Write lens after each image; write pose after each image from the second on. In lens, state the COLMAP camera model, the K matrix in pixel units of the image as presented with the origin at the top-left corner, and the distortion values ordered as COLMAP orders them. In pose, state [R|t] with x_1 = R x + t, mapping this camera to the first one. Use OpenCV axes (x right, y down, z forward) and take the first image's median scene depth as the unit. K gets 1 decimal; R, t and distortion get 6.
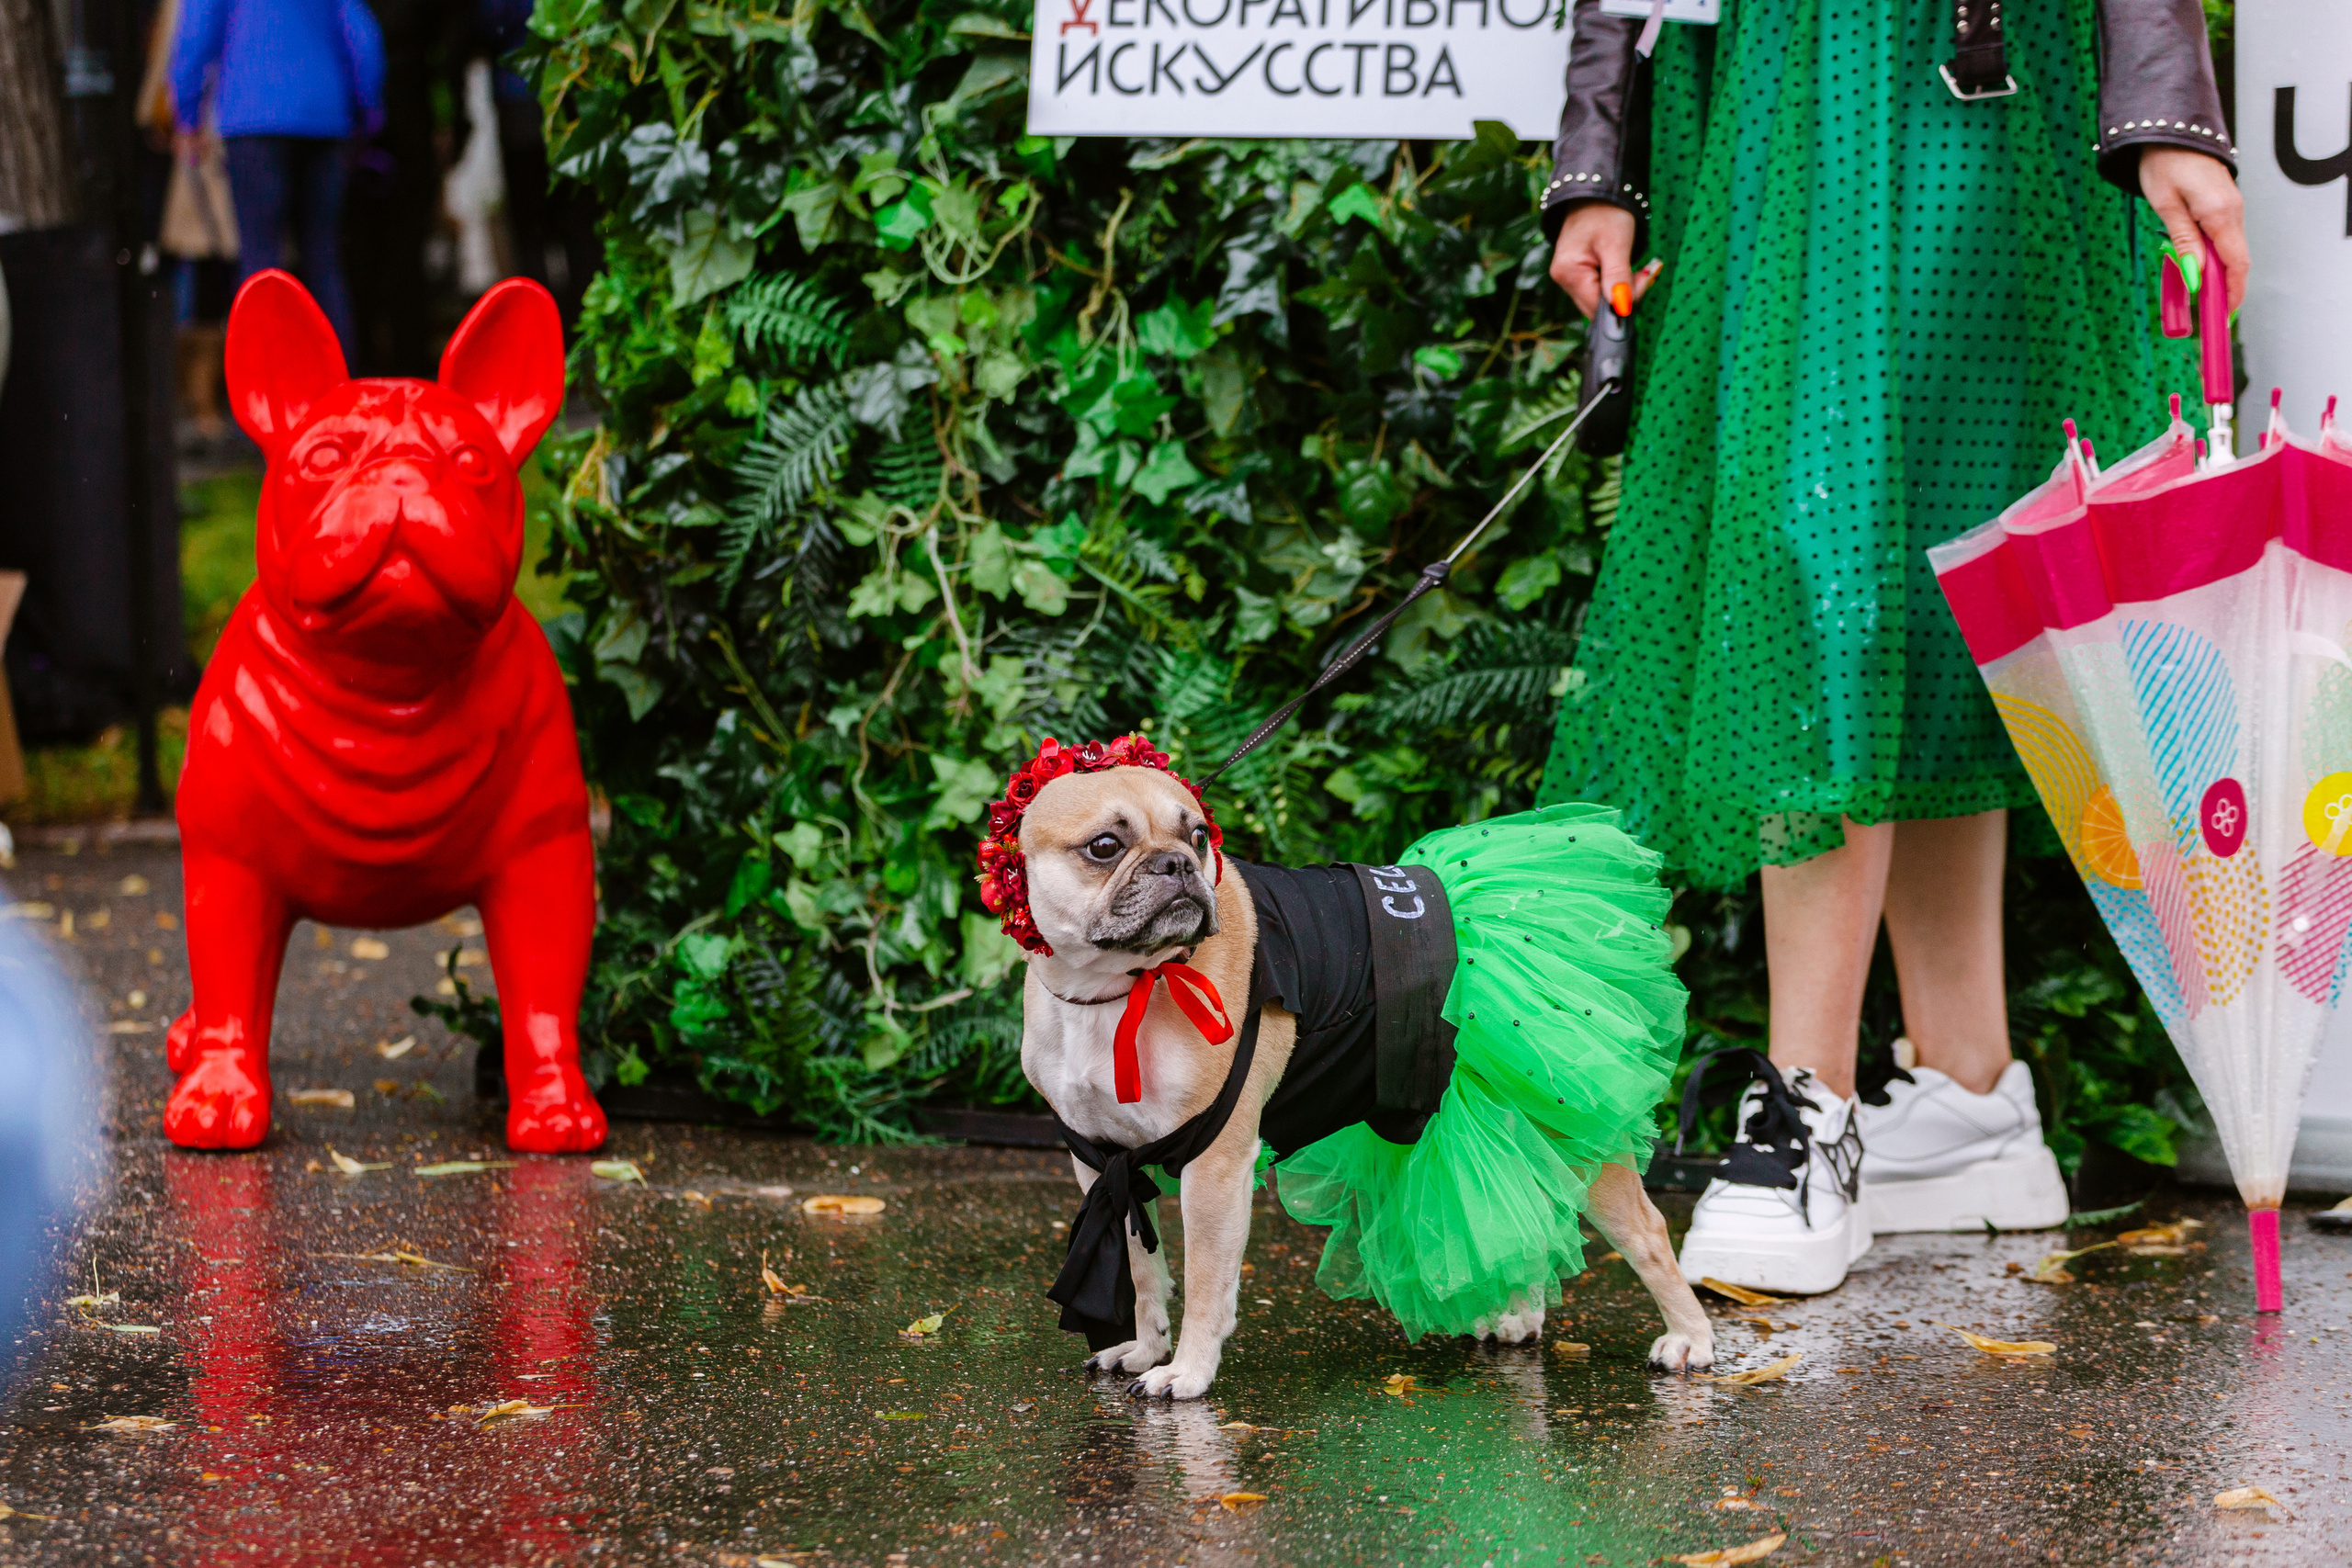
lens RADIAL K [[6144.2, 0, 1108.9], [0, 6144.2, 927.2], [0, 0, 1]] dist [0.021374, 0.000000]
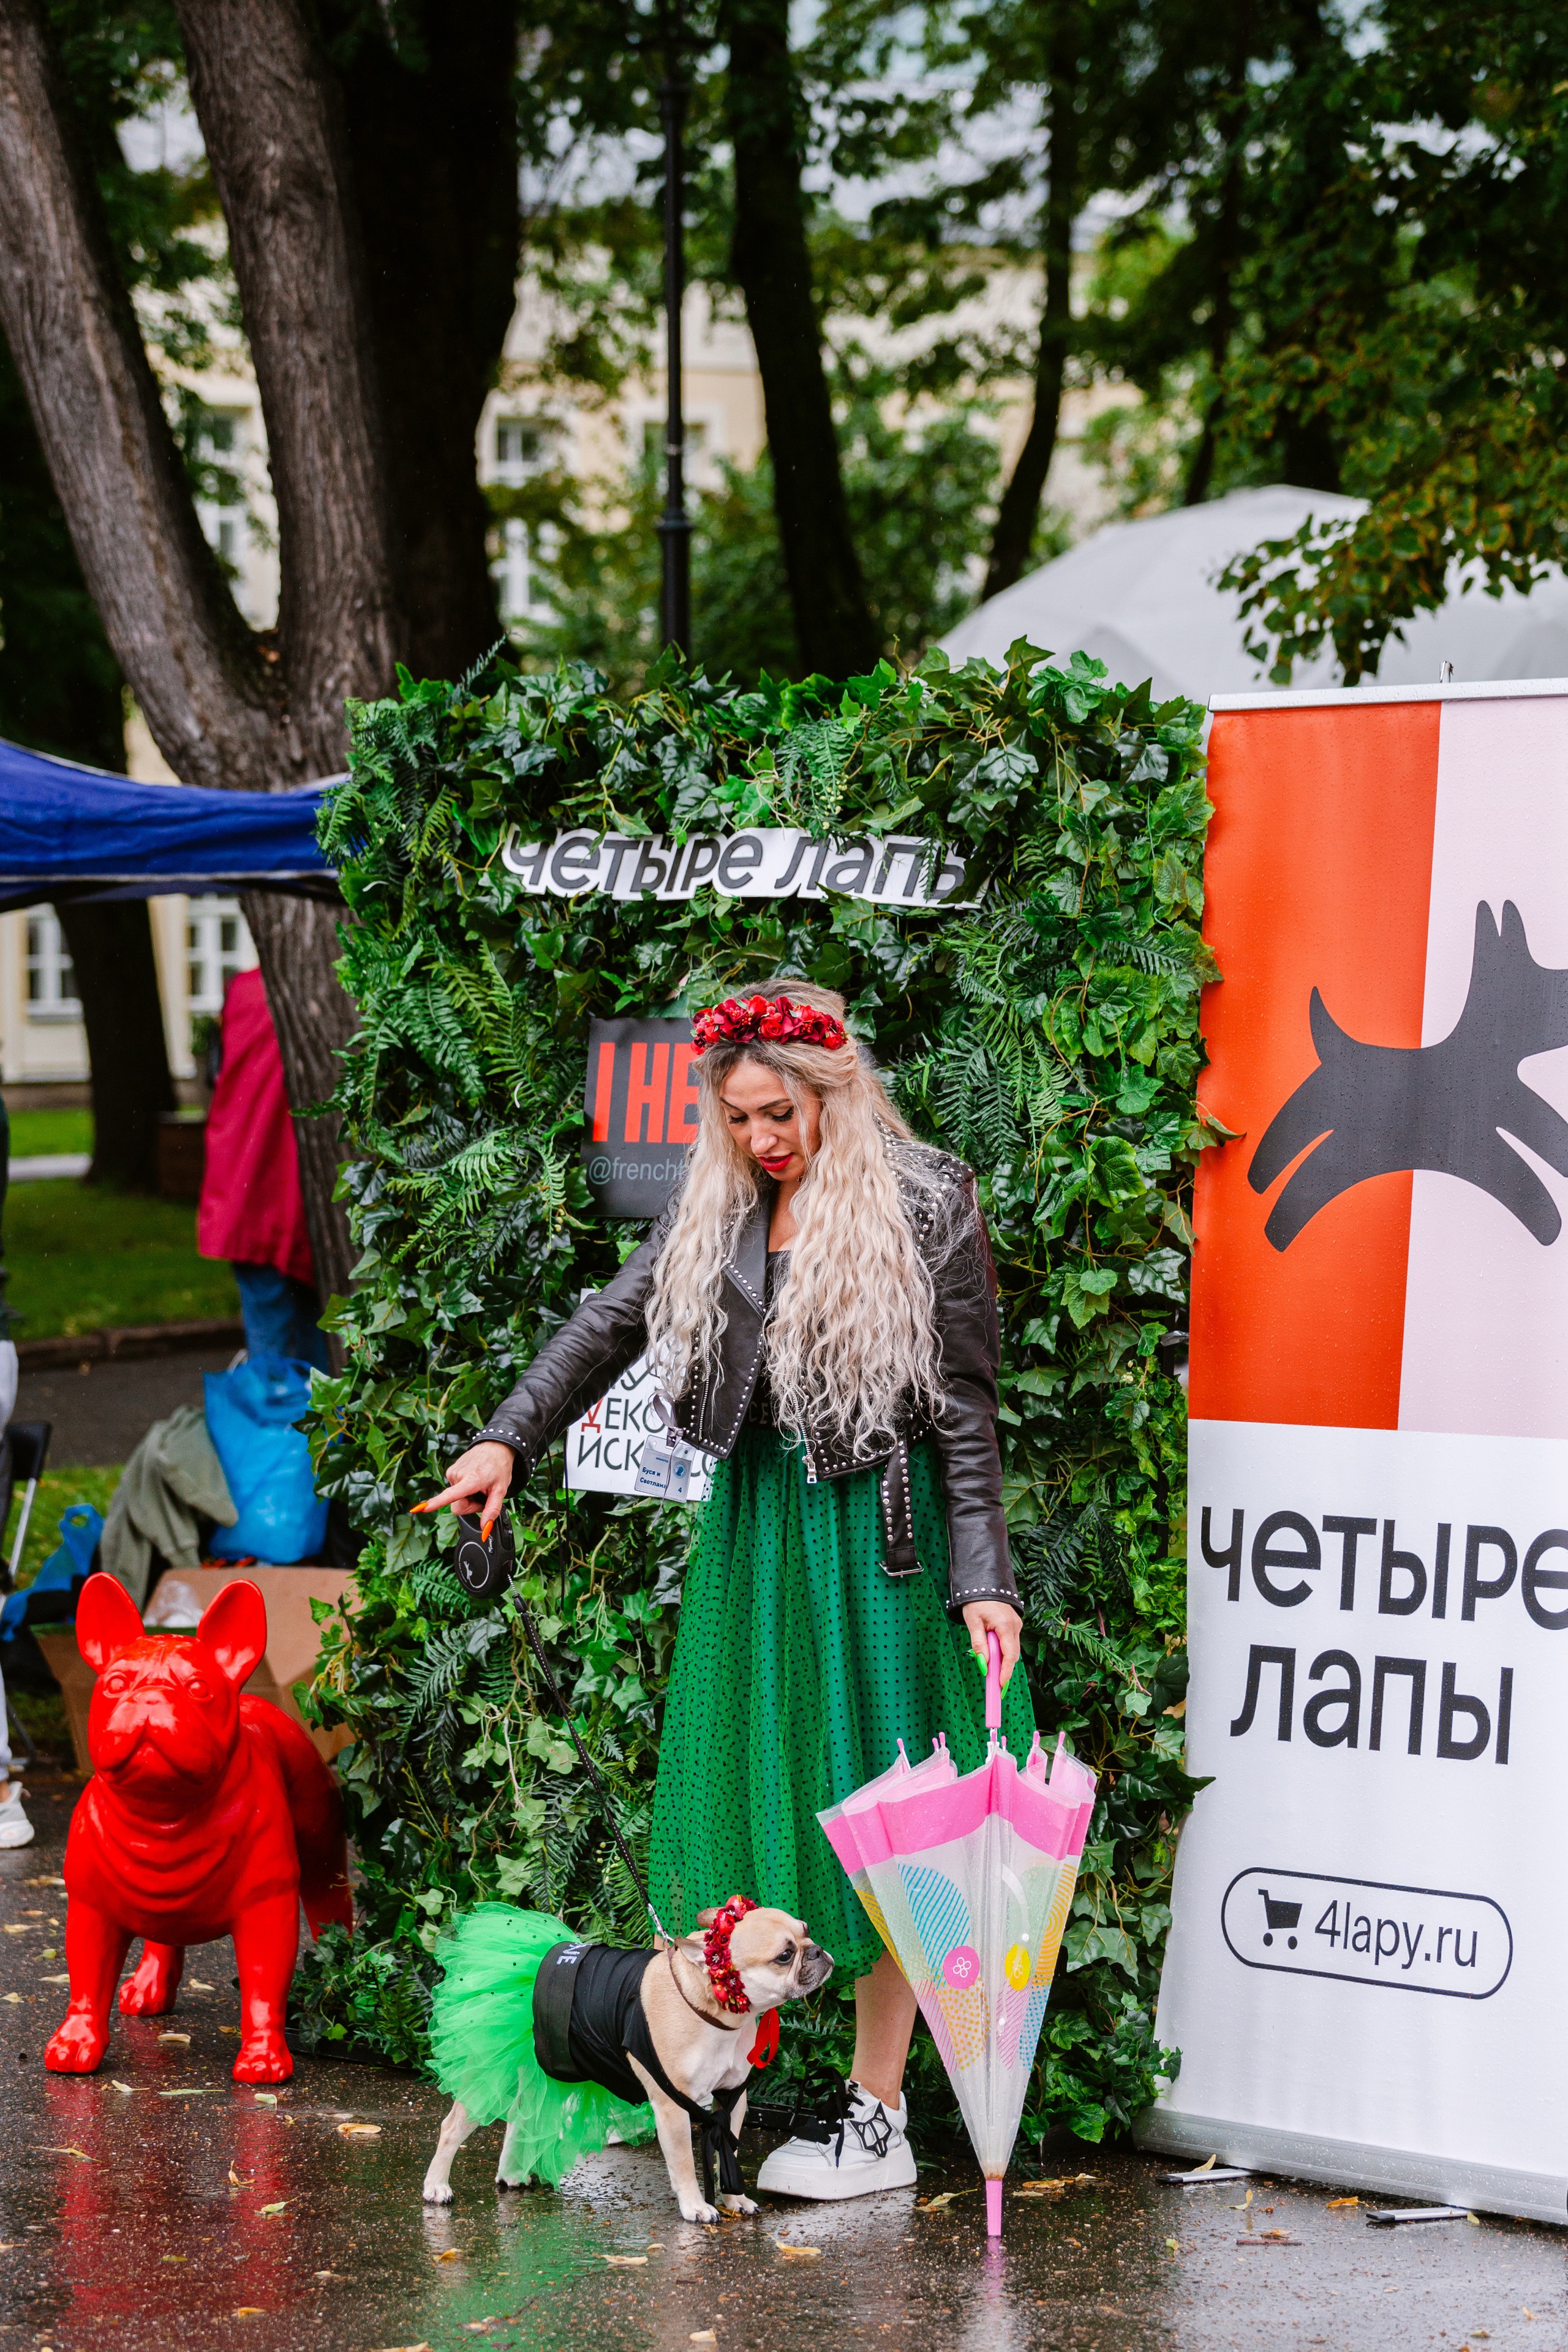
lens RADIAL K [[6720.2, 0, 781.9], [0, 6720.2, 1175.2], [0, 0, 1]] dist [0.038634, 0.000000]
pose [[0.972332, 0.014766, -0.233138, 0.480002], [-0.030121, 0.997594, -0.062442, -0.102057], [0.231655, 0.067736, 0.970437, -0.796071]]
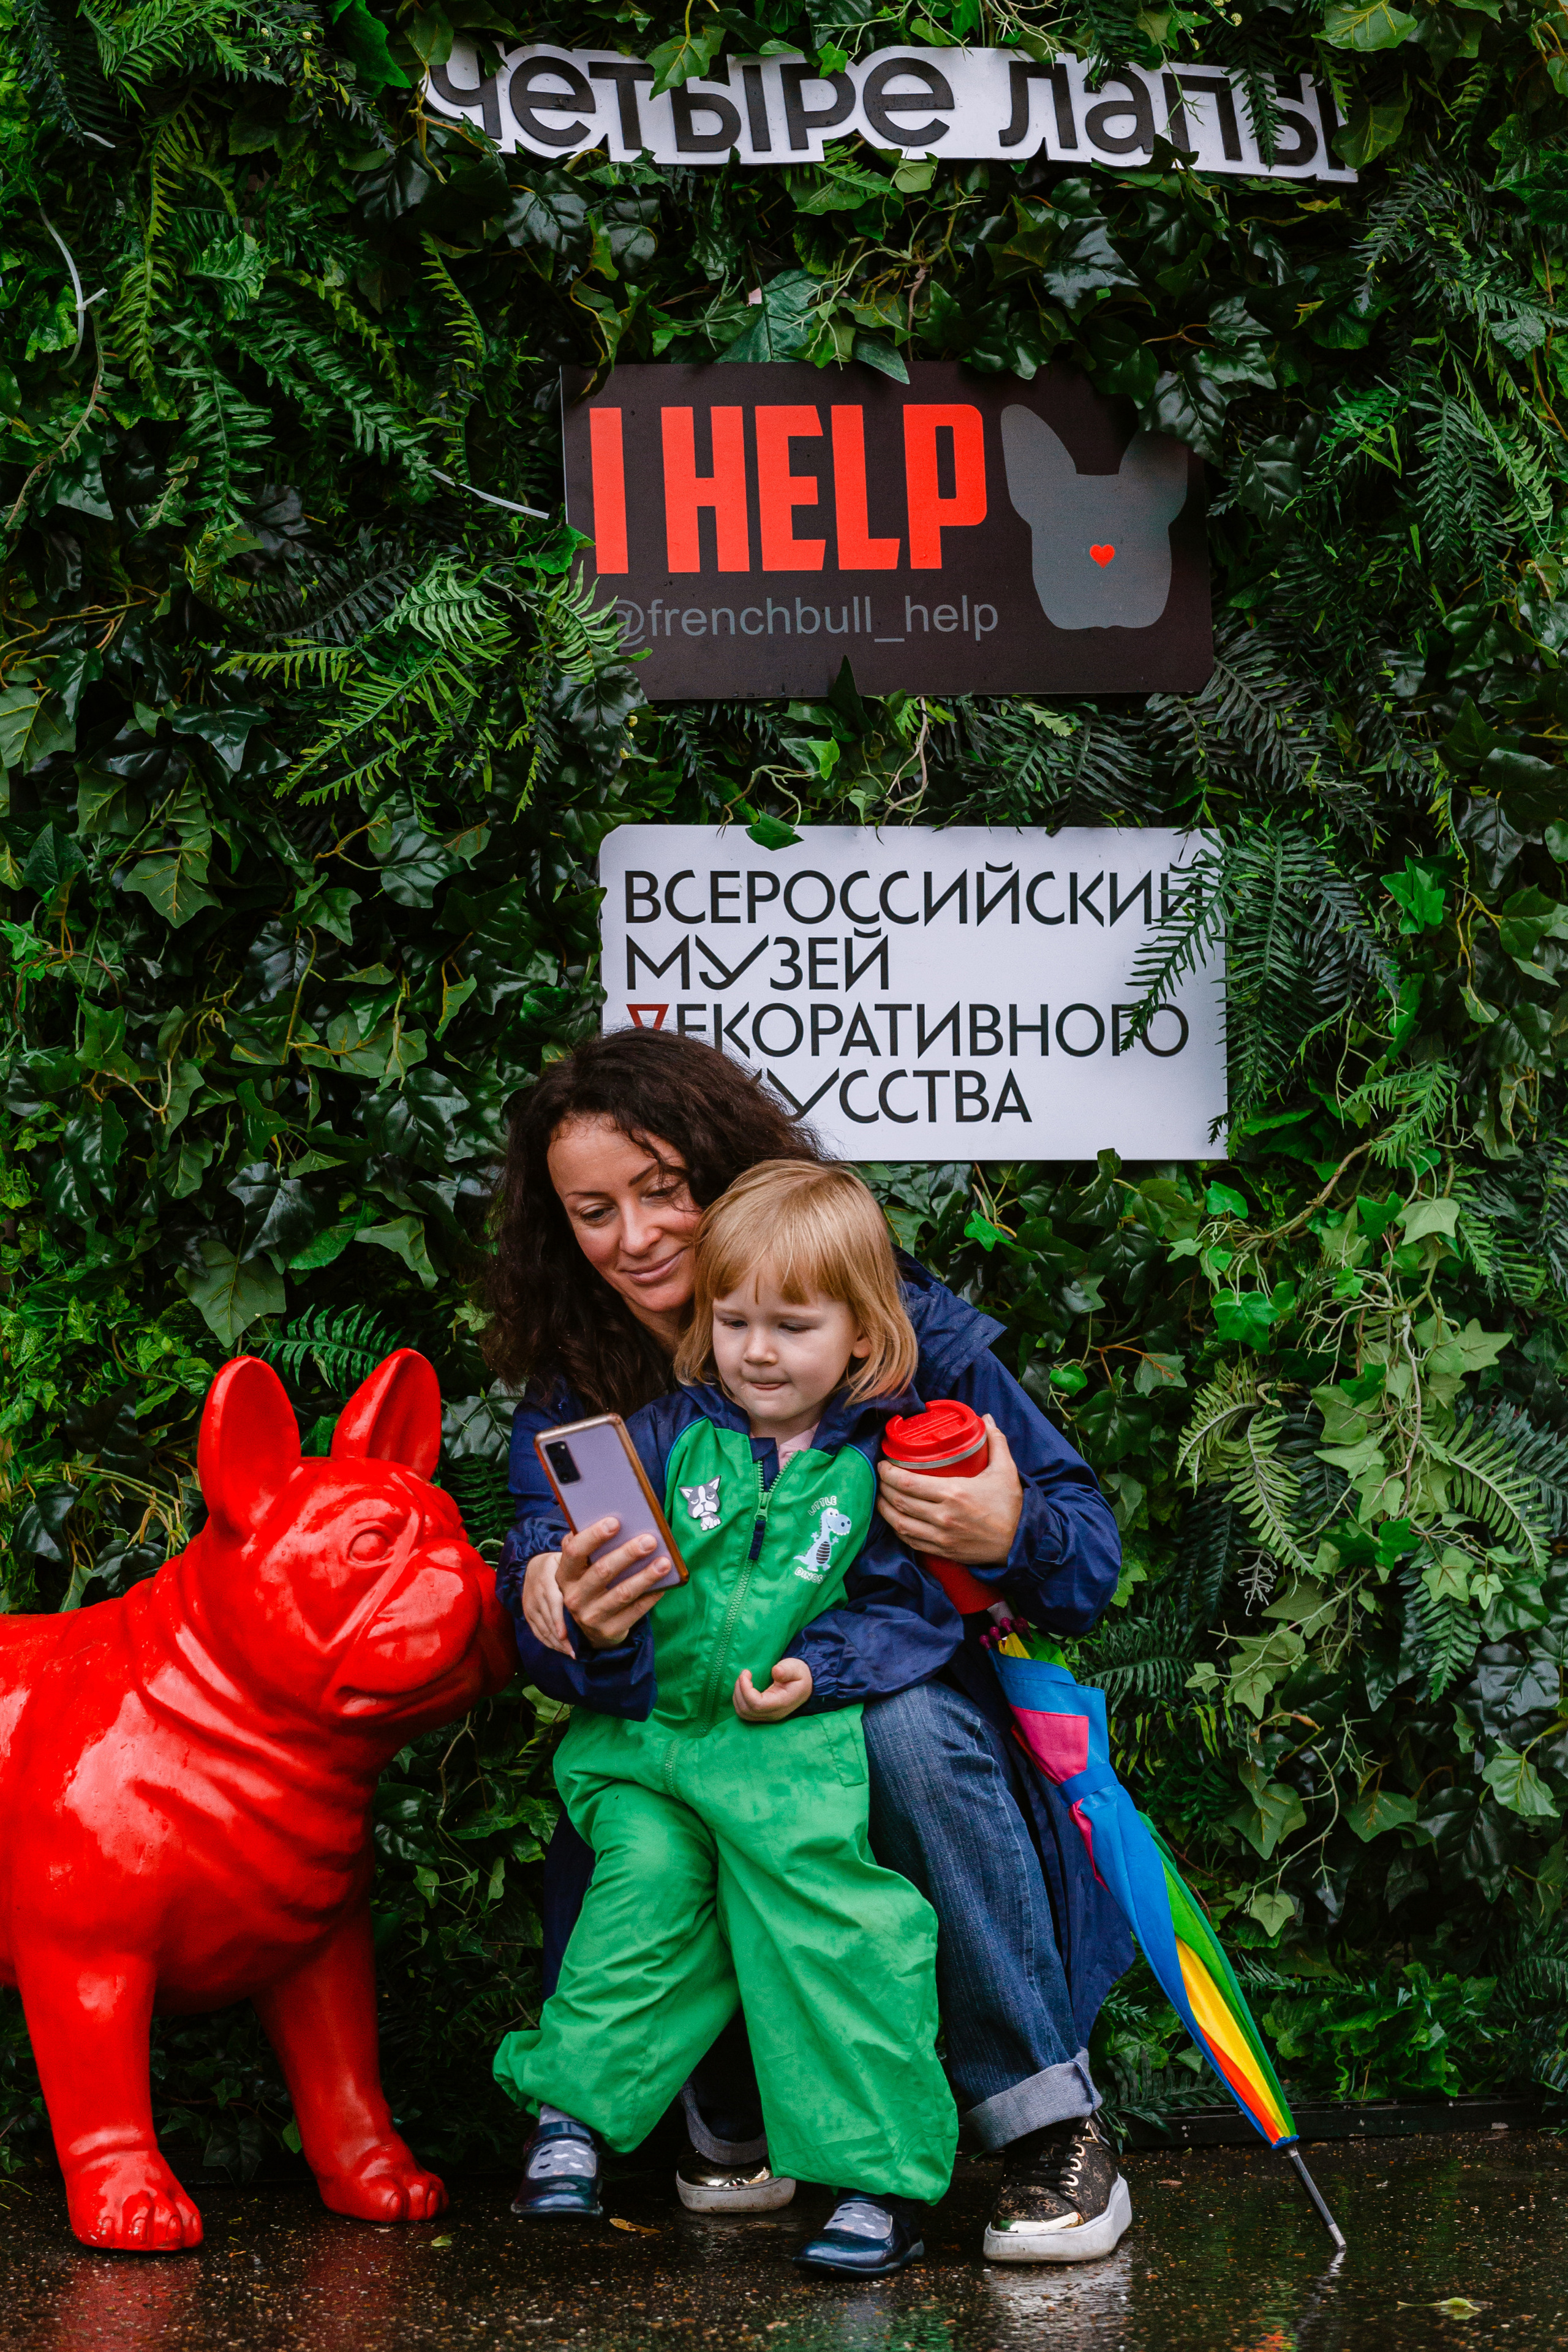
lens RADIAL K [[11866.1, 0, 705.6], [0, 11866.1, 1343.6], [0, 0, 1]] dist [0.078334, 0.000000]
pose [[0.736944, -0.055114, 0.673703, -1.316885], [0.070655, 0.997491, 0.004314, -0.107656], [-0.672251, 0.044422, 0.738989, -0.443650]]
